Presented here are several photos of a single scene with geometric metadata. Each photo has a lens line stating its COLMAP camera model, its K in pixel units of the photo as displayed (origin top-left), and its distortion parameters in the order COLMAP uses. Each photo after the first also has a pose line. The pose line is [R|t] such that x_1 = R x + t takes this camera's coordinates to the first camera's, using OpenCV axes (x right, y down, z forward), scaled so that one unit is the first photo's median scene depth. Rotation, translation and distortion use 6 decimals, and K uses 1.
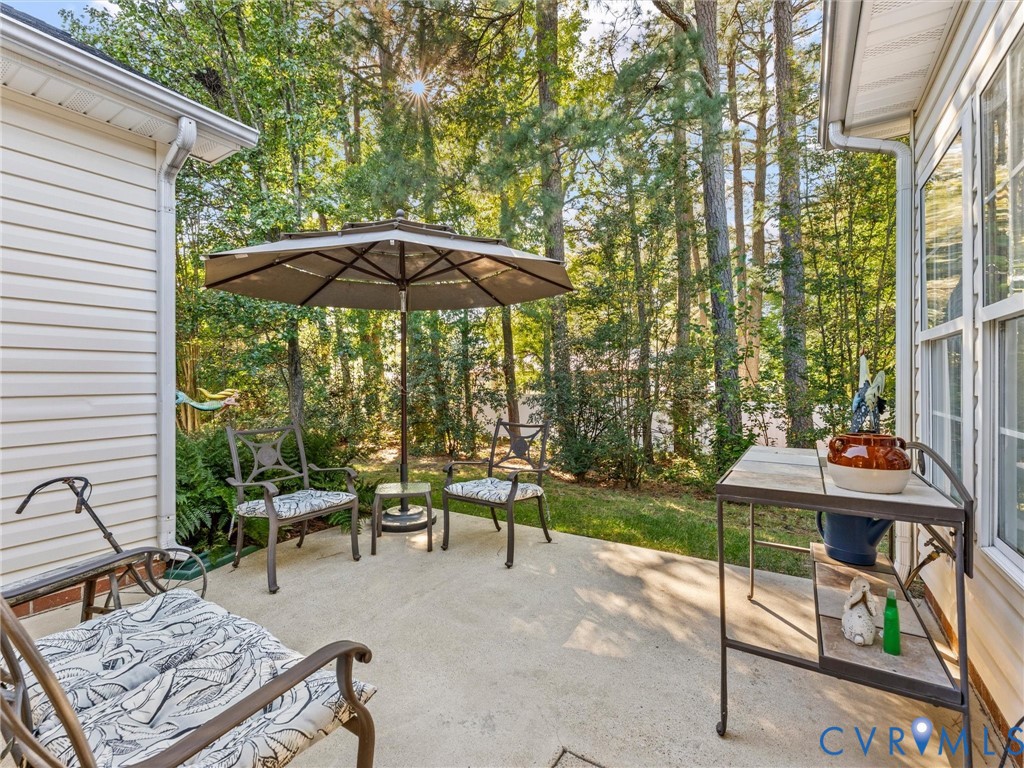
lens RADIAL K [[478.9, 0, 507.7], [0, 478.9, 379.8], [0, 0, 1]] dist [0.000973, -0.000171]
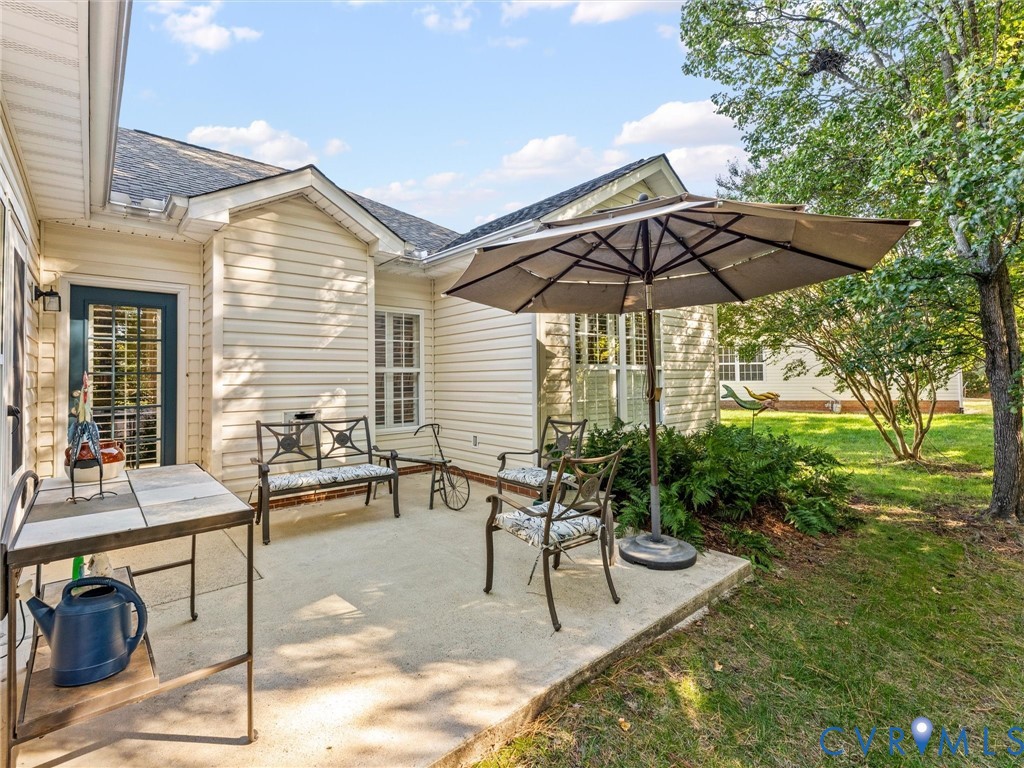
lens RADIAL K [[478.9, 0, 507.7], [0, 478.9, 379.8], [0, 0, 1]] dist [0.000973, -0.000171]
pose [[-0.280365, 0.001440, -0.959892, 0.986430], [0.006141, 0.999981, -0.000294, -0.020869], [0.959874, -0.005977, -0.280368, 1.446334]]
